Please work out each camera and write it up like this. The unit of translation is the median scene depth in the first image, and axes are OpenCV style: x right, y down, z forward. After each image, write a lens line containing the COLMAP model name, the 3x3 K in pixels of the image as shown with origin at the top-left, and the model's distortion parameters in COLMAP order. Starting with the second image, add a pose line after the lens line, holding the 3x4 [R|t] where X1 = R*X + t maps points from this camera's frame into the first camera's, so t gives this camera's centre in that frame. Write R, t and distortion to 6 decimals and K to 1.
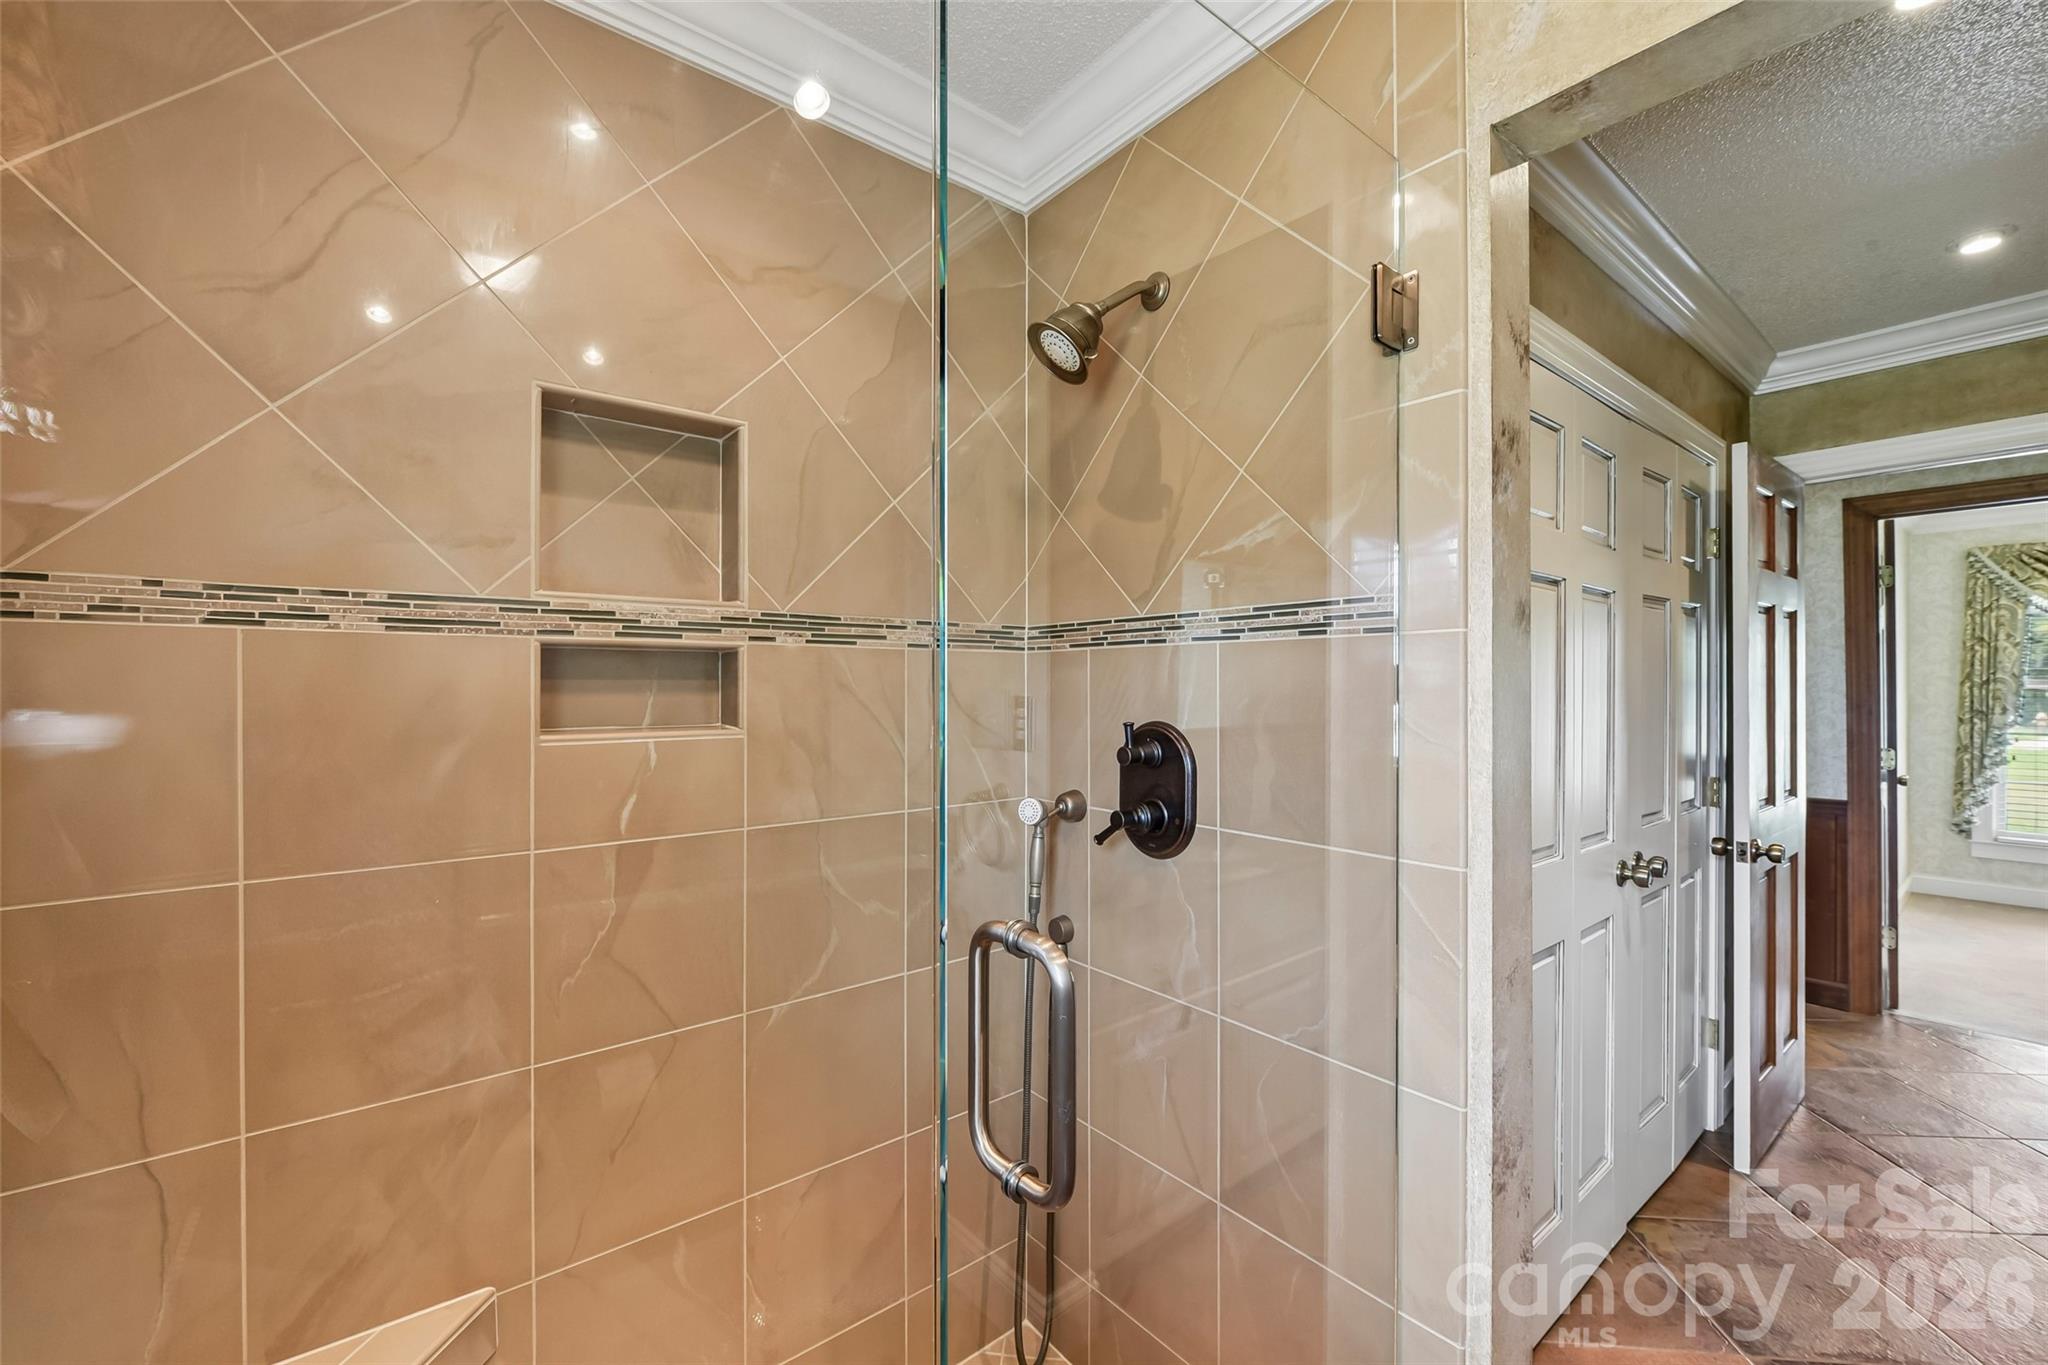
lens RADIAL K [[828.0, 0, 1026.4], [0, 828.0, 684.6], [0, 0, 1]] dist [-0.004278, -0.000781]
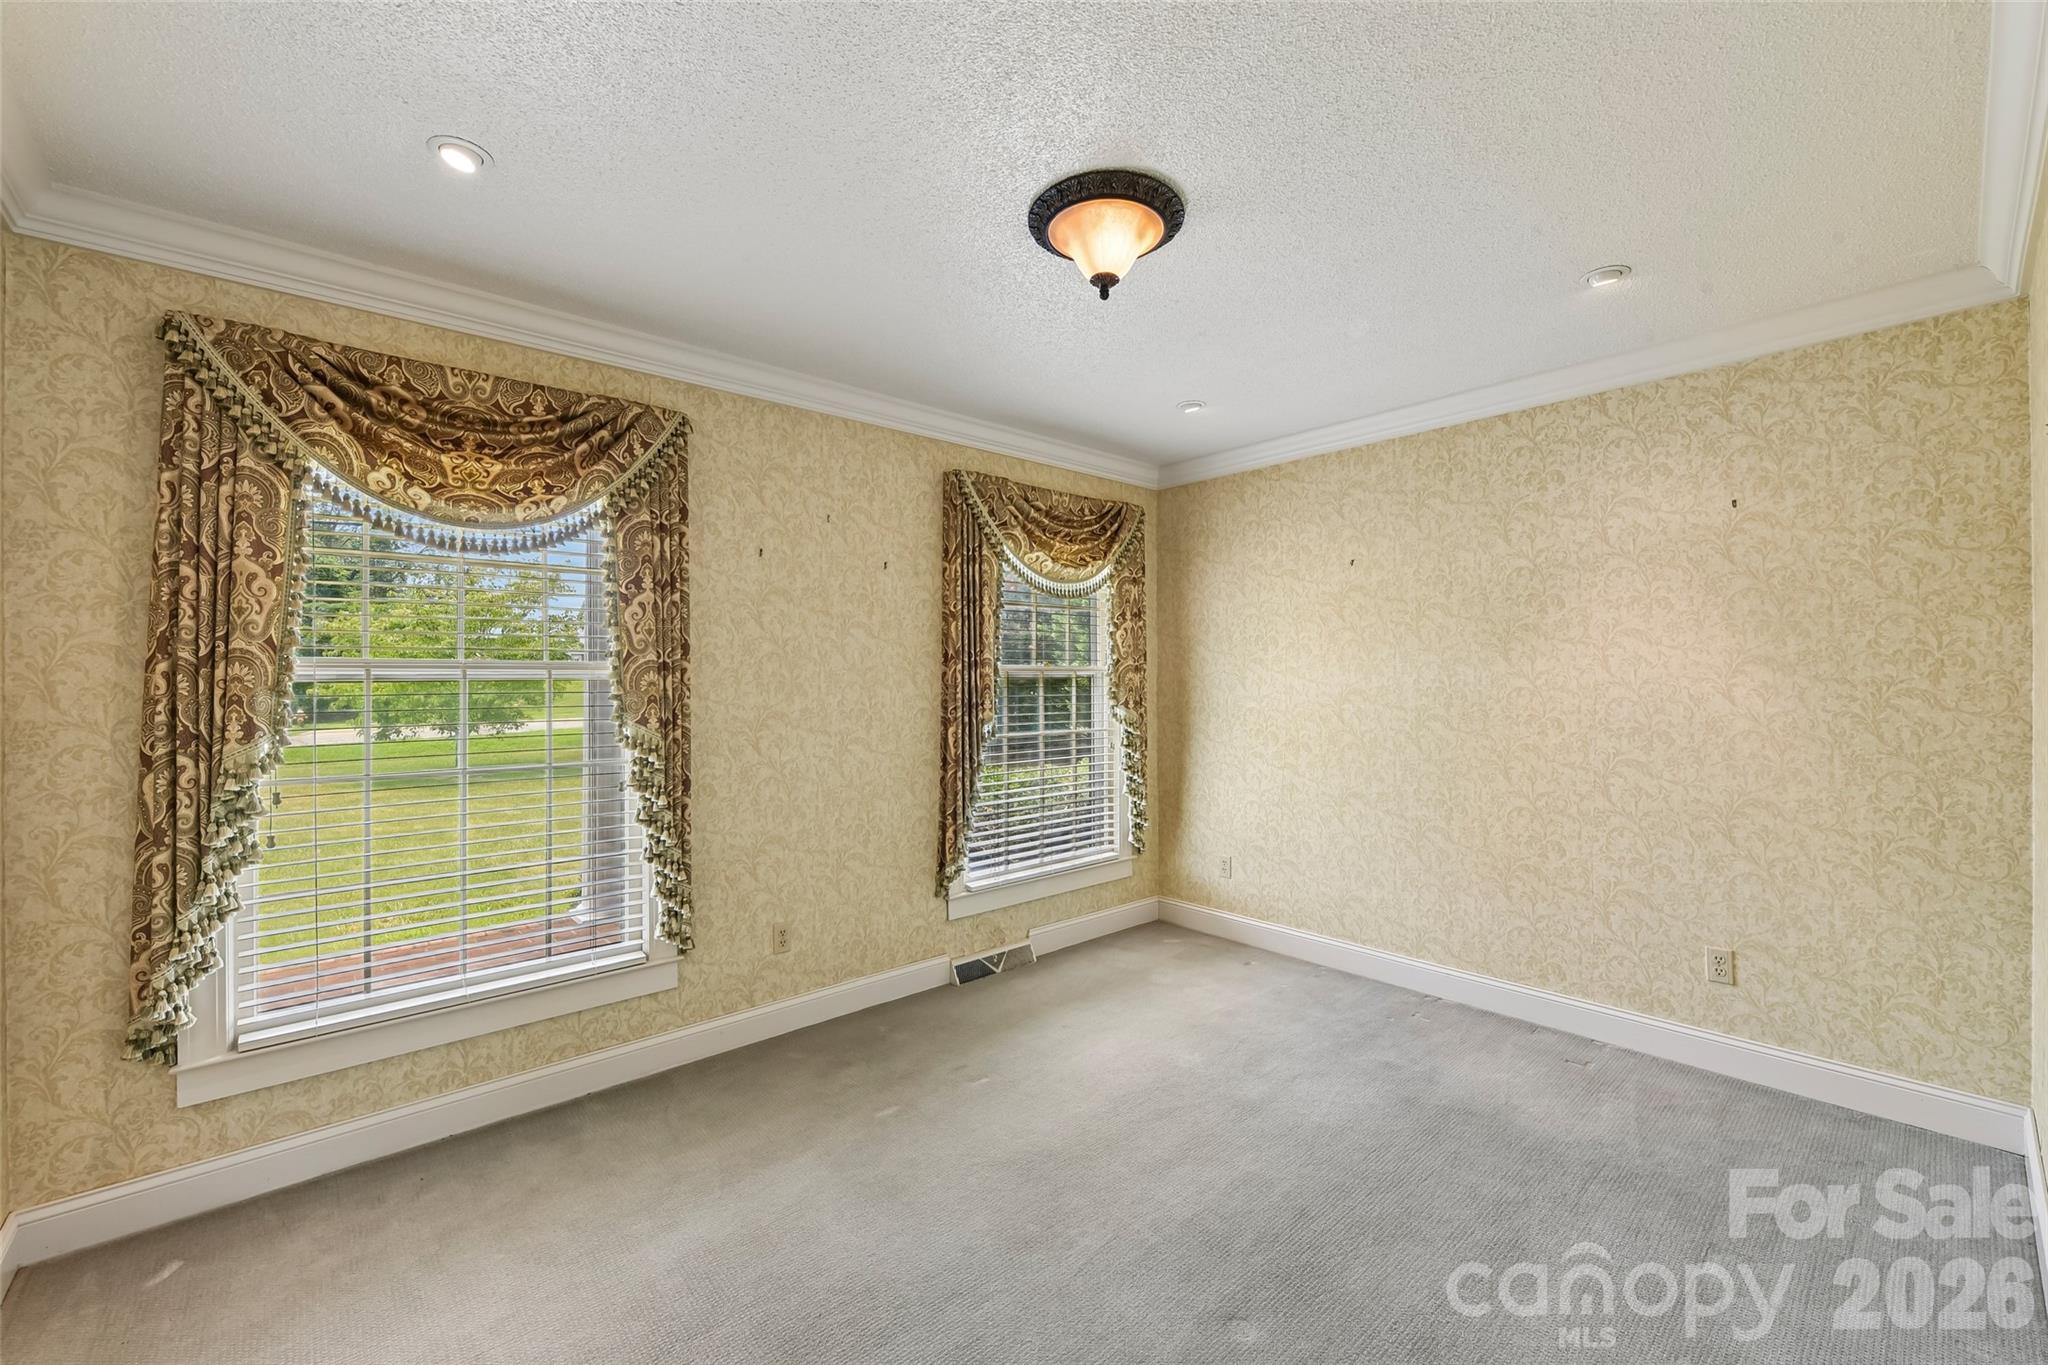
lens RADIAL K [[828.0, 0, 1031.6], [0, 828.0, 675.7], [0, 0, 1]] dist [-0.004278, -0.000781]
pose [[-0.059752, -0.003628, 0.998207, 0.750725], [-0.002278, 0.999991, 0.003498, 0.001986], [-0.998211, -0.002065, -0.059759, 0.630243]]
